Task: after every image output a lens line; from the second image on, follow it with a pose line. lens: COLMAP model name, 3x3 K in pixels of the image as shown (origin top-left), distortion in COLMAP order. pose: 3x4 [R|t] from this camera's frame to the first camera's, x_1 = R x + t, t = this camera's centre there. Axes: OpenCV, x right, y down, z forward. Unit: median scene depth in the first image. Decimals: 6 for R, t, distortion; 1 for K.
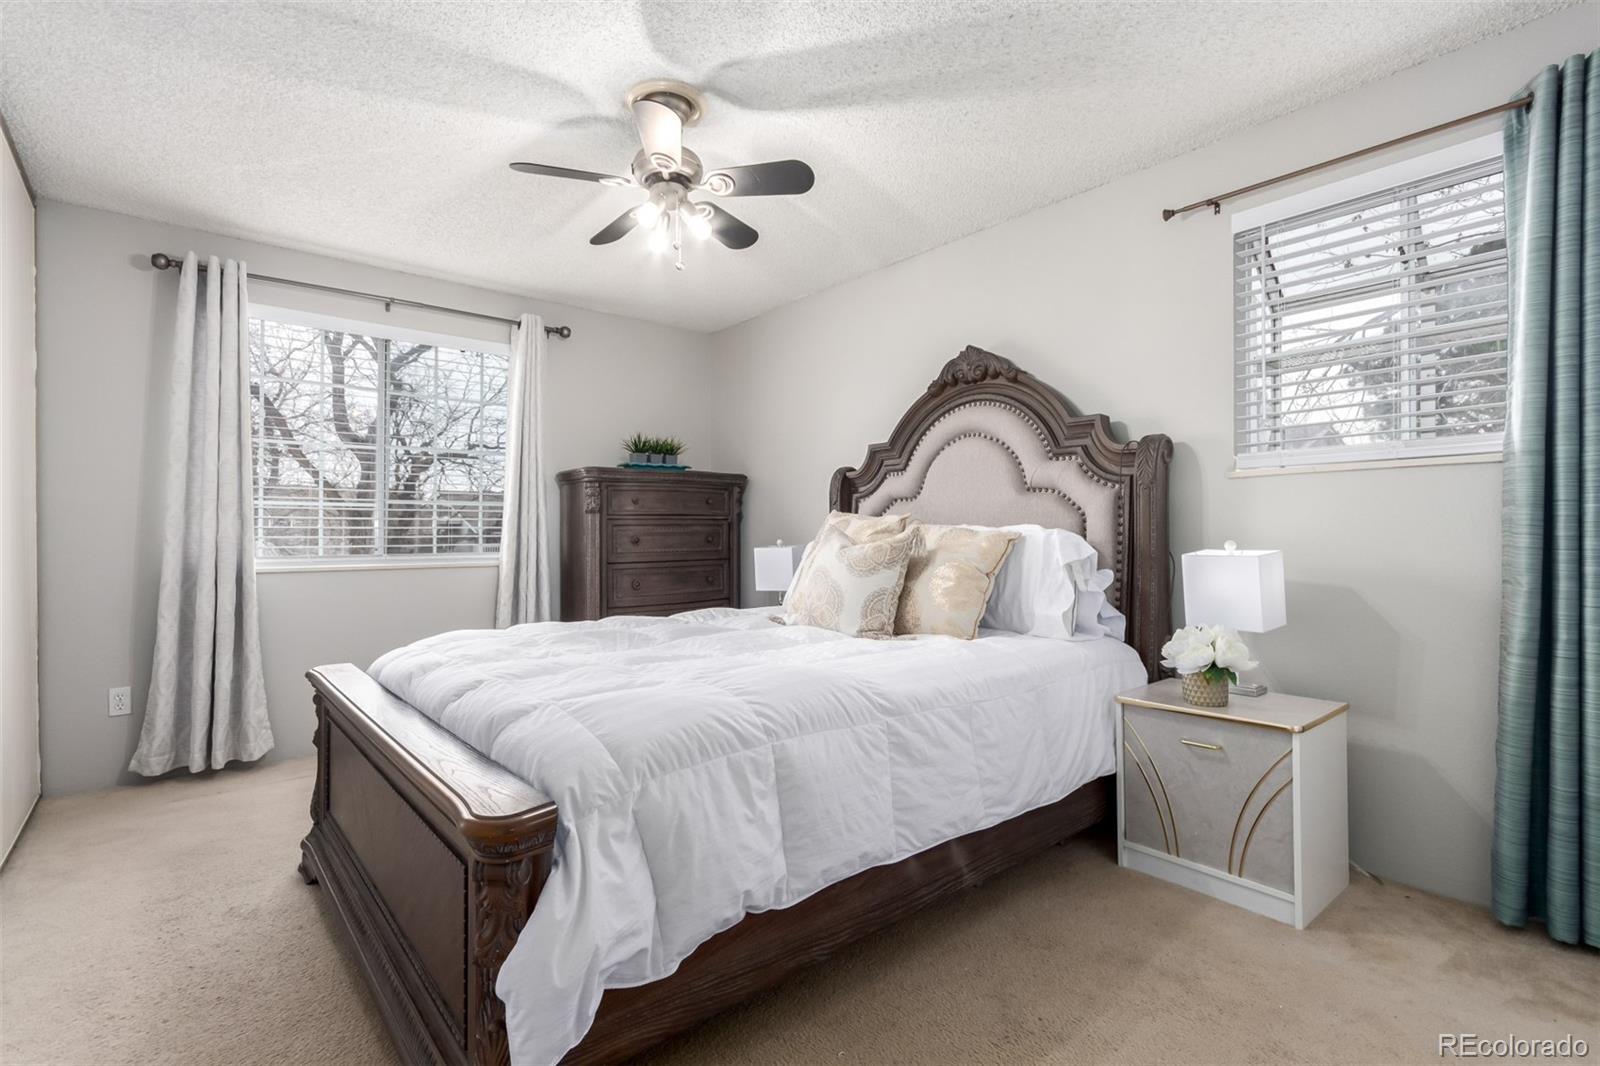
lens RADIAL K [[748.9, 0, 806.7], [0, 748.9, 531.8], [0, 0, 1]] dist [0.024729, 0.000207]
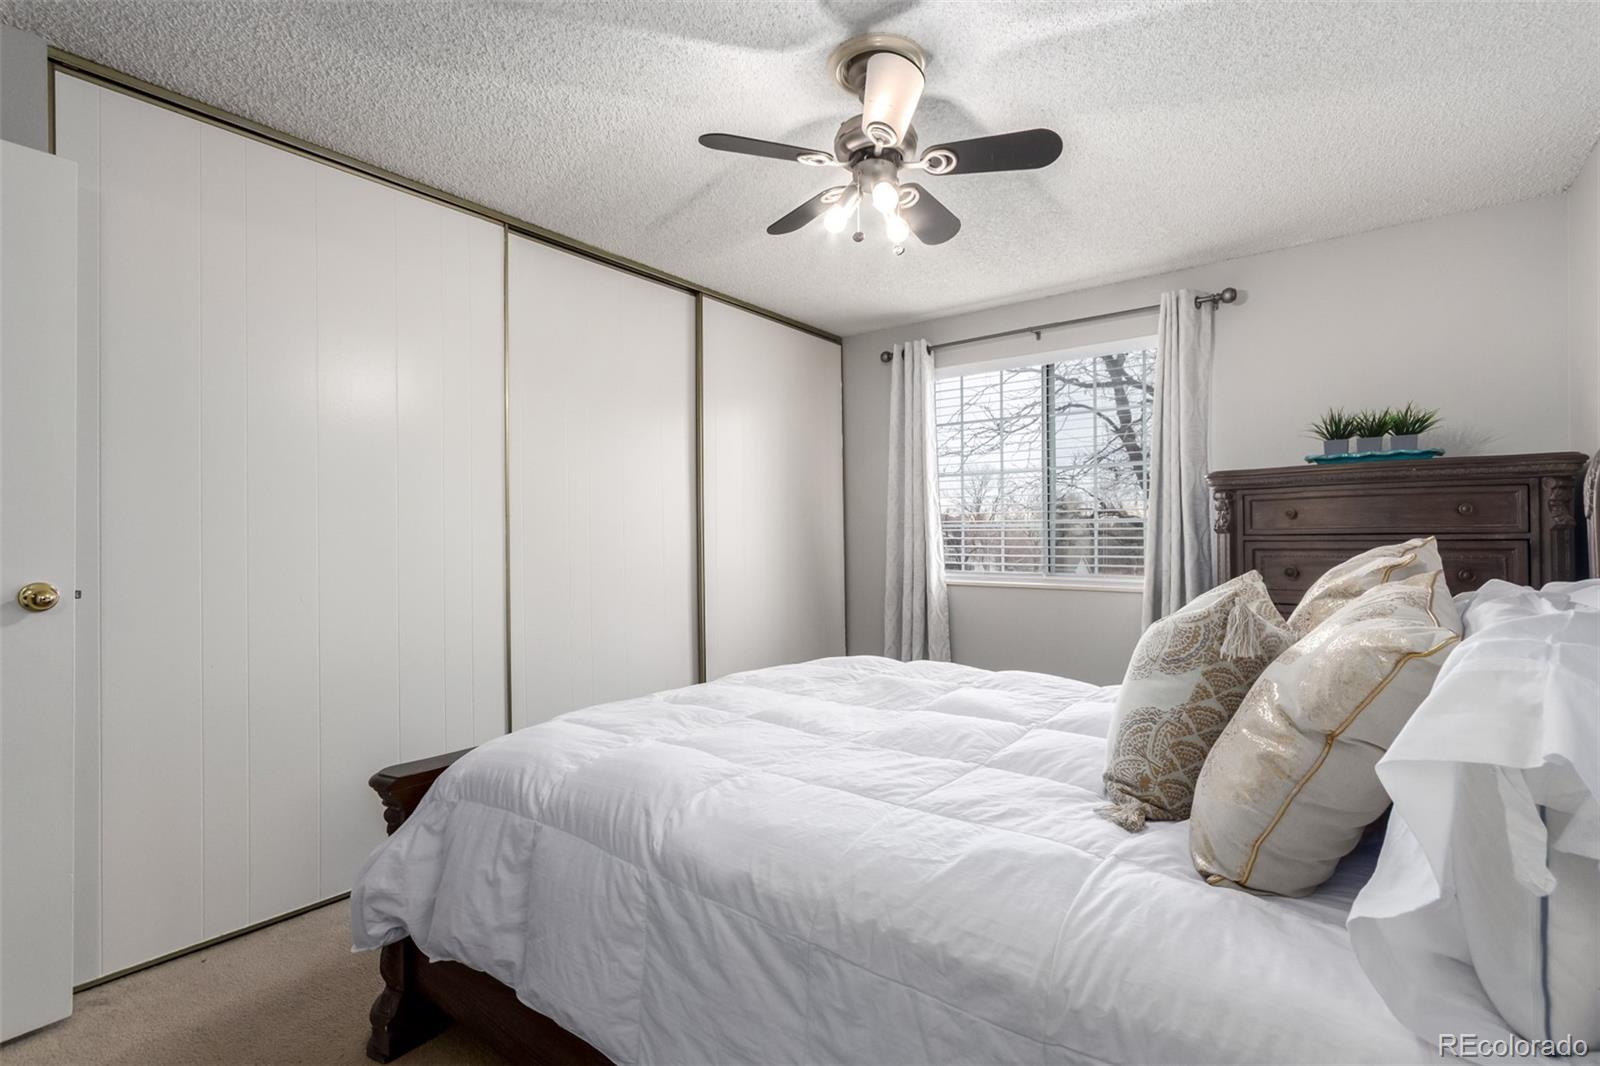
lens RADIAL K [[748.9, 0, 803.2], [0, 748.9, 528.5], [0, 0, 1]] dist [0.024729, 0.000207]
pose [[0.203650, 0.000702, -0.979044, 0.362397], [0.006005, 0.999980, 0.001966, -0.032485], [0.979025, -0.006279, 0.203642, 0.434998]]
